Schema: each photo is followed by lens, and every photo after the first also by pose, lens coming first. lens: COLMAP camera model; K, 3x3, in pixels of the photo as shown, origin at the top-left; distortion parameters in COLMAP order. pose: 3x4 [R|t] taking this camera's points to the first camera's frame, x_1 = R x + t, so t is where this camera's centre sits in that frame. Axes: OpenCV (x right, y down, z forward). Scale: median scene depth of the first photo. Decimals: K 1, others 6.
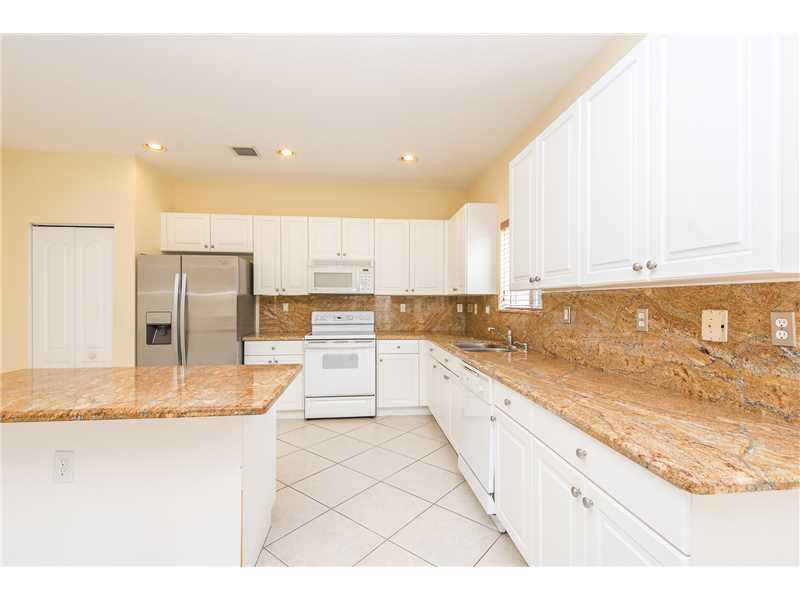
lens RADIAL K [[363.5, 0, 404.0], [0, 363.5, 299.5], [0, 0, 1]] dist [0.002964, -0.000307]
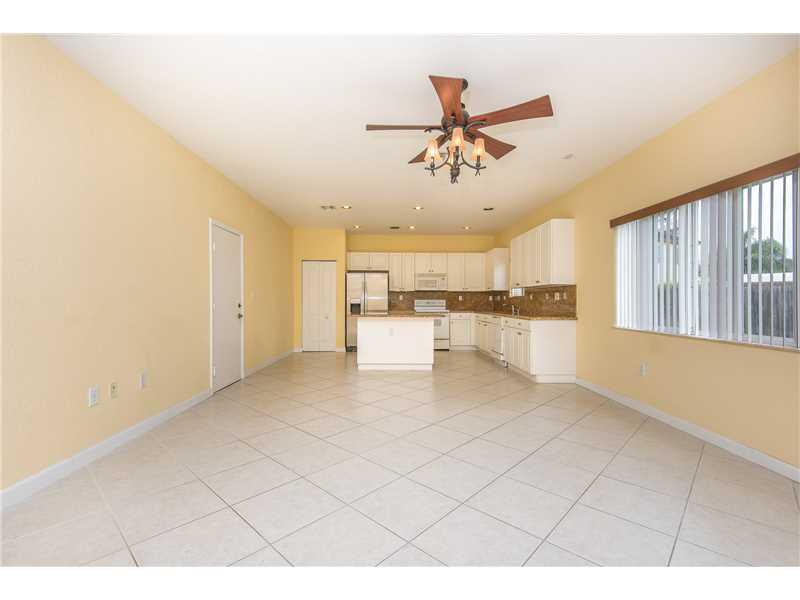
lens RADIAL K [[360.2, 0, 399.4], [0, 360.2, 301.8], [0, 0, 1]] dist [0.000196, -0.000149]
pose [[0.995920, 0.001011, -0.090232, -0.176258], [-0.000509, 0.999984, 0.005591, 0.038204], [0.090236, -0.005522, 0.995905, -1.064051]]
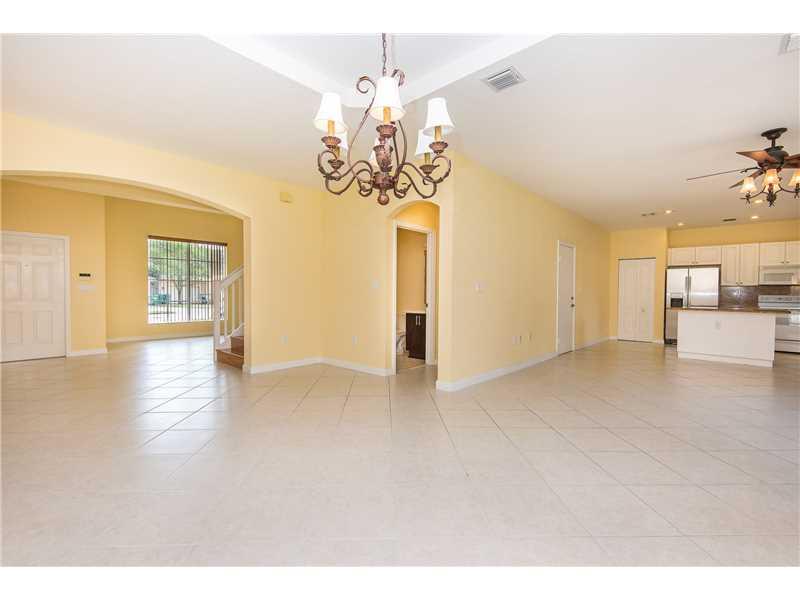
lens RADIAL K [[363.5, 0, 404.0], [0, 363.5, 299.5], [0, 0, 1]] dist [0.002964, -0.000307]
pose [[0.654193, 0.019910, -0.756065, -0.043098], [-0.007455, 0.999775, 0.019877, 0.036474], [0.756291, -0.007367, 0.654194, -1.646115]]
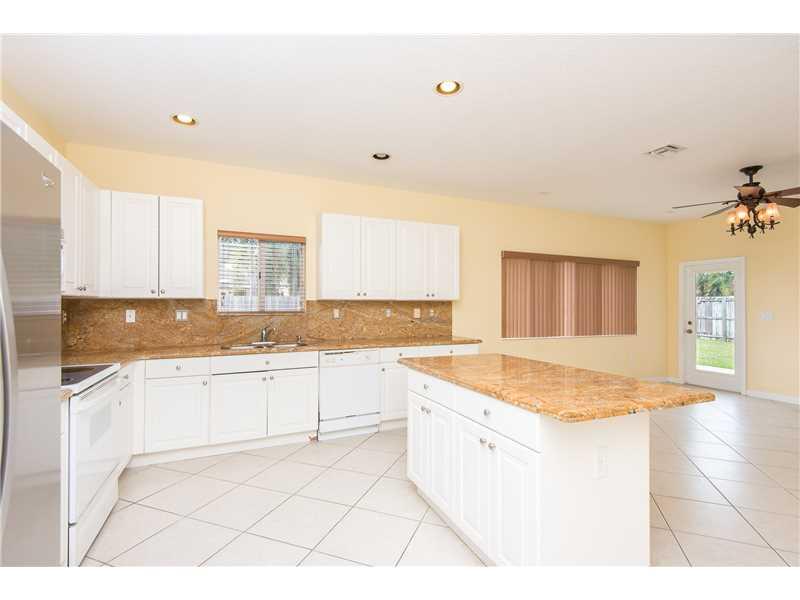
lens RADIAL K [[378.8, 0, 400.0], [0, 378.8, 300.0], [0, 0, 1]] dist [-0.000234, -0.000175]
pose [[-0.296121, 0.010008, 0.955098, -0.810085], [-0.005413, 0.999911, -0.012156, -0.001581], [-0.955135, -0.008770, -0.296041, 0.741279]]
